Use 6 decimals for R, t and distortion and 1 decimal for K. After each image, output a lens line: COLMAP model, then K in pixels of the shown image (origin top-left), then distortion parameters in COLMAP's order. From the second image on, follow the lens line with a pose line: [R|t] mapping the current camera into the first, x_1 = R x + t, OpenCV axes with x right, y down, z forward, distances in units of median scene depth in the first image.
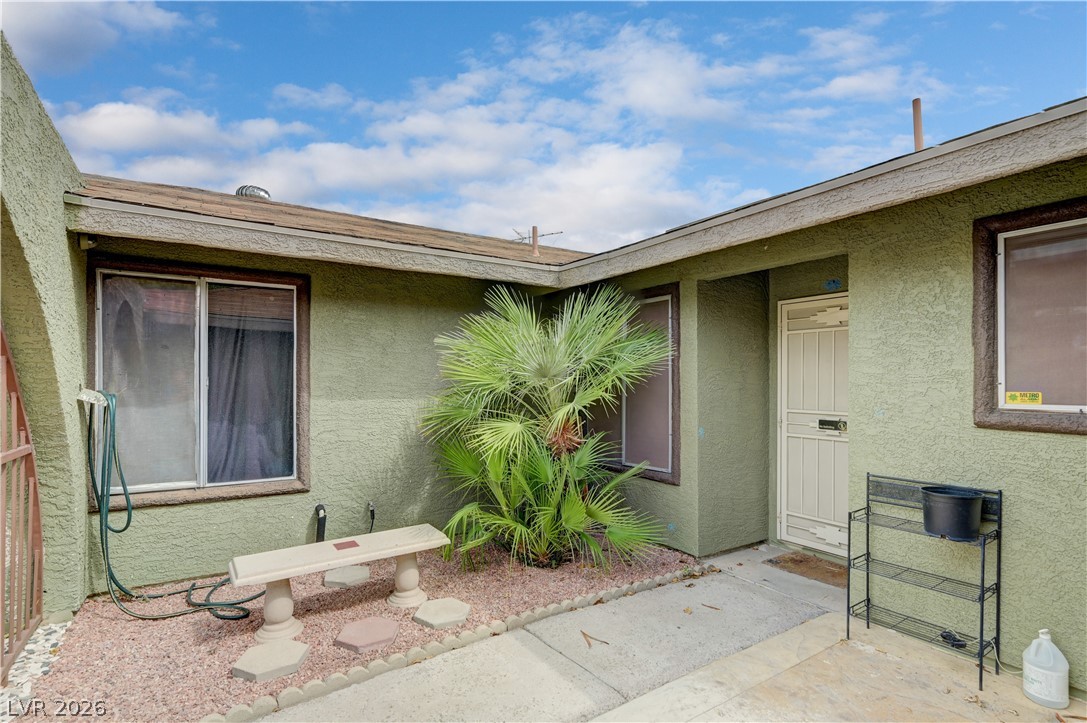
lens RADIAL K [[548.4, 0, 593.7], [0, 548.4, 376.9], [0, 0, 1]] dist [-0.001110, 0.000753]
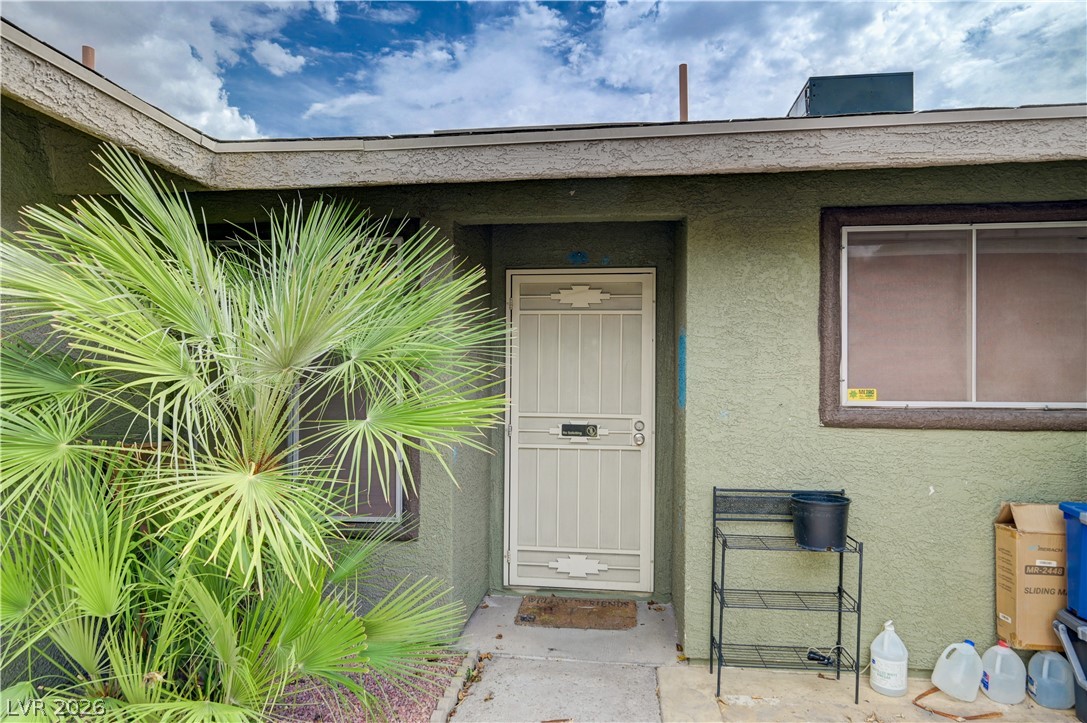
lens RADIAL K [[624.7, 0, 542.3], [0, 624.7, 372.3], [0, 0, 1]] dist [0.000123, -0.001730]
pose [[0.677399, 0.005641, 0.735594, -0.400292], [-0.010167, 0.999947, 0.001695, 0.001317], [-0.735545, -0.008627, 0.677421, 0.584500]]
